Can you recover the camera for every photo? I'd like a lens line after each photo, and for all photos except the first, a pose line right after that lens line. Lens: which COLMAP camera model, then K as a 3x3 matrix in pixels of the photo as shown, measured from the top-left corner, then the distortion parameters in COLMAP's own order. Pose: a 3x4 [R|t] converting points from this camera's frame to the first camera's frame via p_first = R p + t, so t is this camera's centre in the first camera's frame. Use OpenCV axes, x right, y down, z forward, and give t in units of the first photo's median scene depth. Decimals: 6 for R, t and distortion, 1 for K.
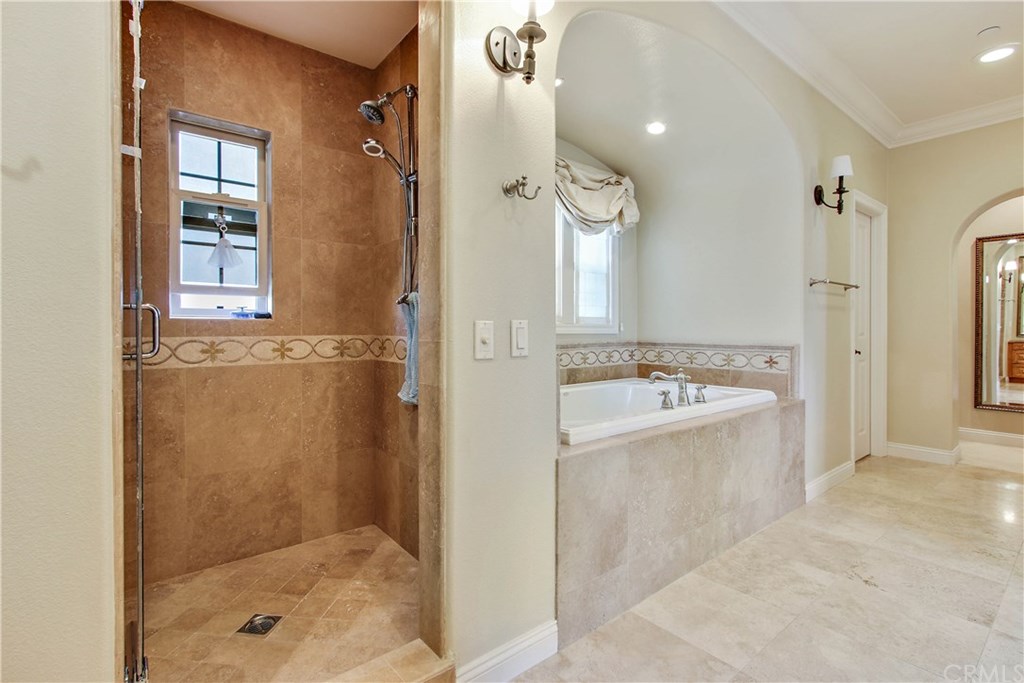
lens RADIAL K [[469.8, 0, 517.9], [0, 469.8, 334.3], [0, 0, 1]] dist [0.001104, 0.001575]
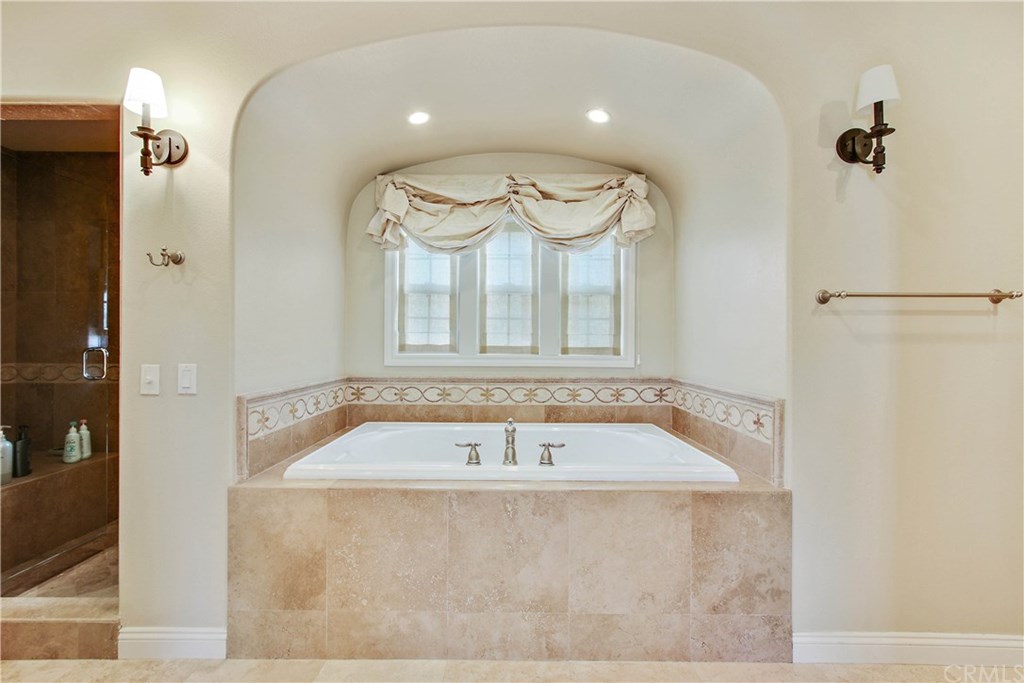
lens RADIAL K [[469.8, 0, 515.0], [0, 469.8, 344.9], [0, 0, 1]] dist [0.001104, 0.001575]
pose [[0.776139, 0.008878, -0.630500, 0.756112], [-0.014197, 0.999893, -0.003397, -0.046300], [0.630402, 0.011588, 0.776182, 0.316415]]
